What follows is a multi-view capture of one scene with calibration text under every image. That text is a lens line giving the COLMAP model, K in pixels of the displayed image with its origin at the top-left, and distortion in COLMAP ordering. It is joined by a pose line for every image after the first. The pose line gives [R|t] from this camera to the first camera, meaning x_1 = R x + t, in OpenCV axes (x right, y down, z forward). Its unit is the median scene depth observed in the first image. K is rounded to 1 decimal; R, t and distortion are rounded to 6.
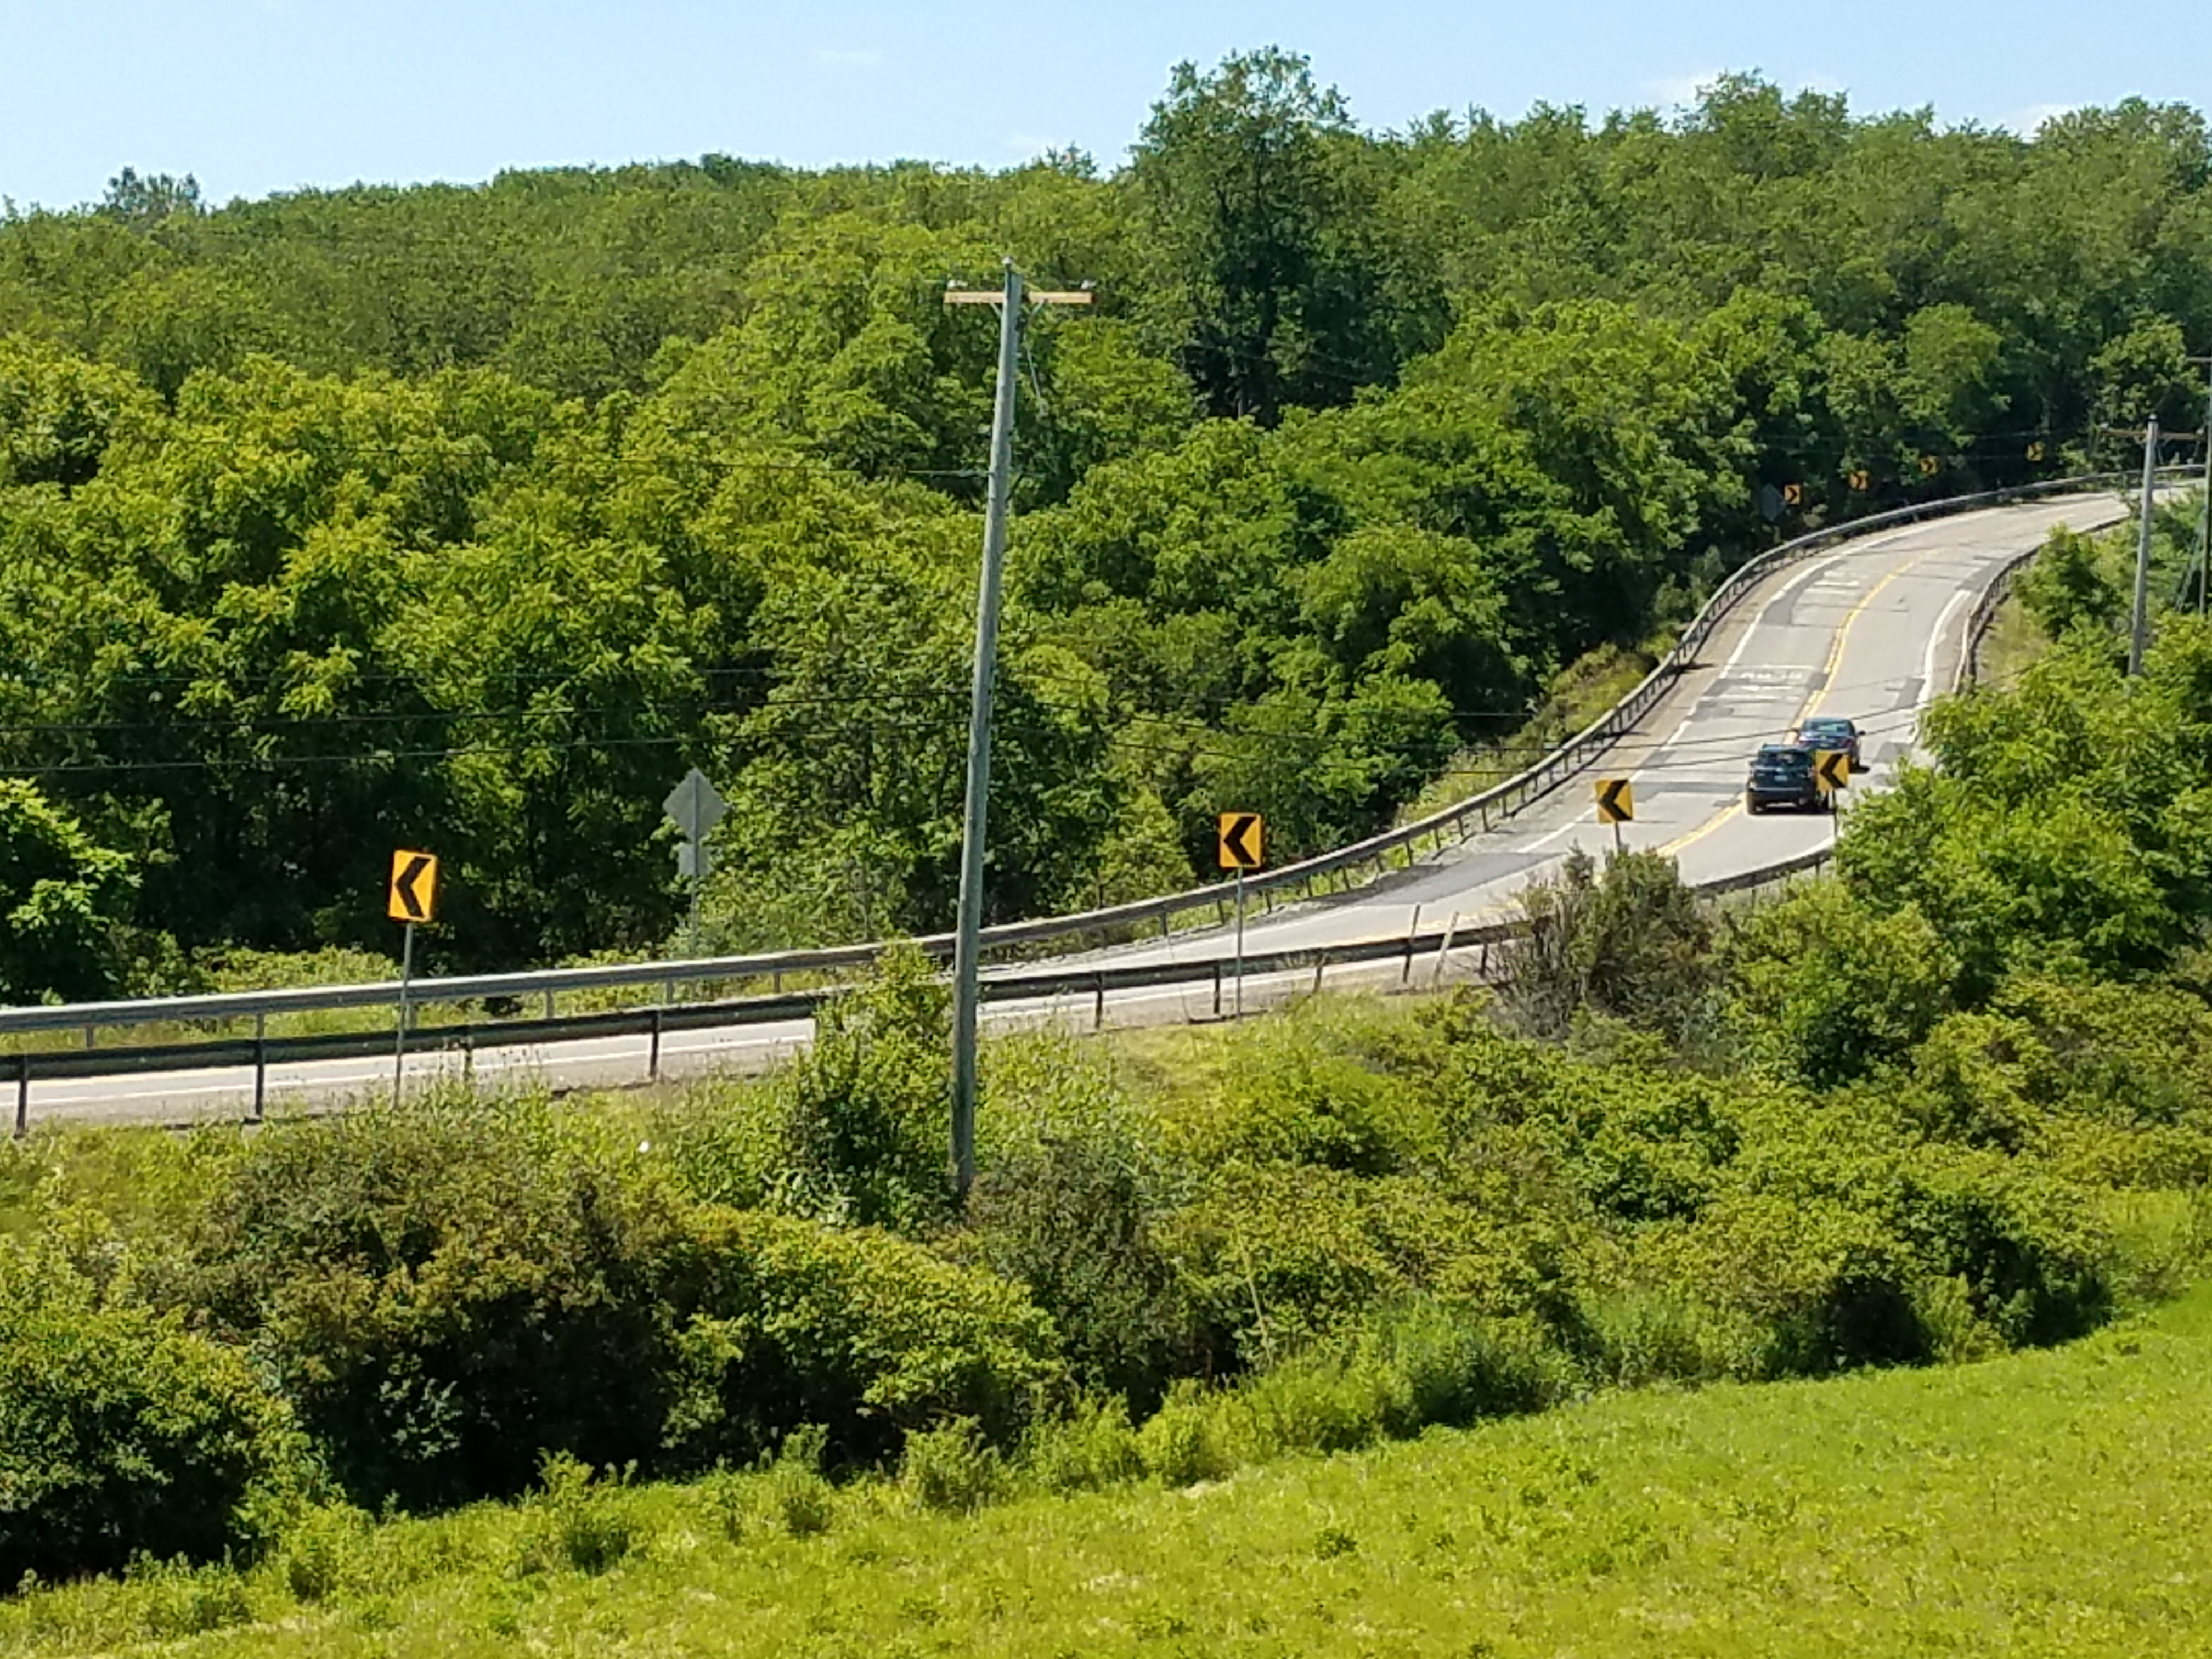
lens RADIAL K [[1674.0, 0, 1107.6], [0, 1674.0, 827.3], [0, 0, 1]] dist [0.008462, 0.005109]
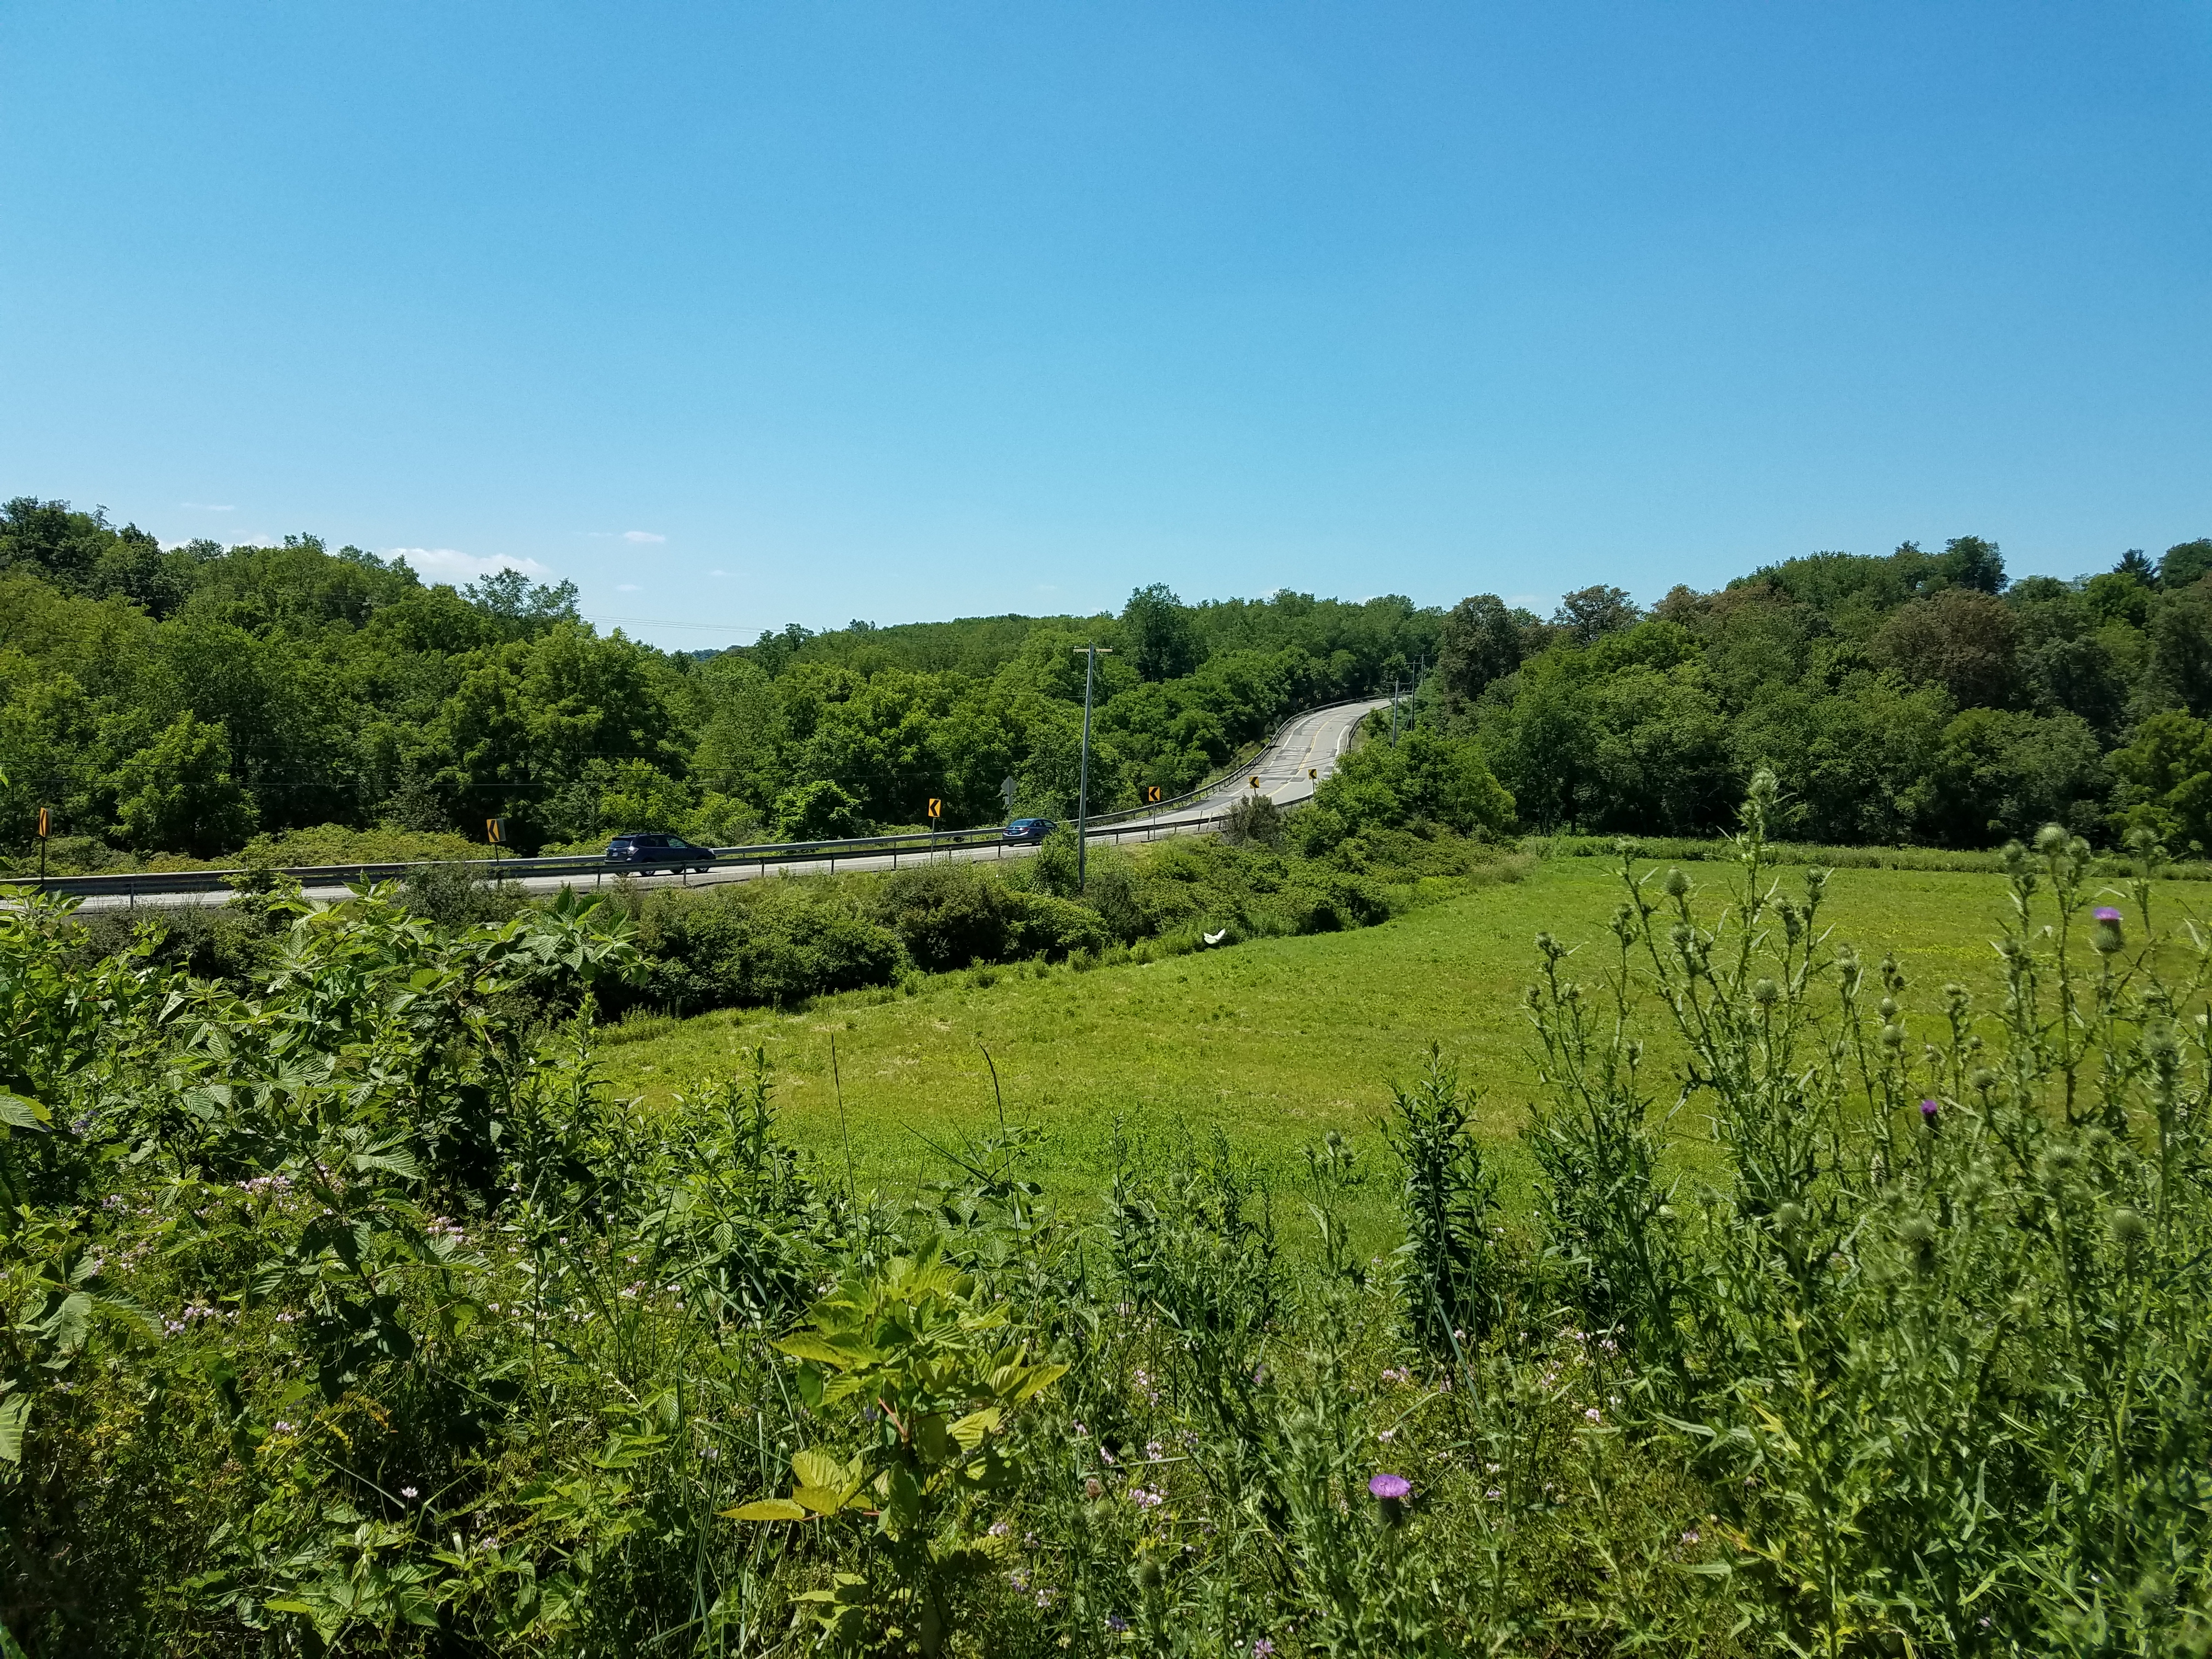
lens RADIAL K [[1674.0, 0, 1106.2], [0, 1674.0, 831.0], [0, 0, 1]] dist [0.008462, 0.005109]
pose [[0.998702, -0.008193, -0.050275, 0.158851], [0.014171, 0.992706, 0.119721, -0.358541], [0.048928, -0.120278, 0.991534, -2.720249]]
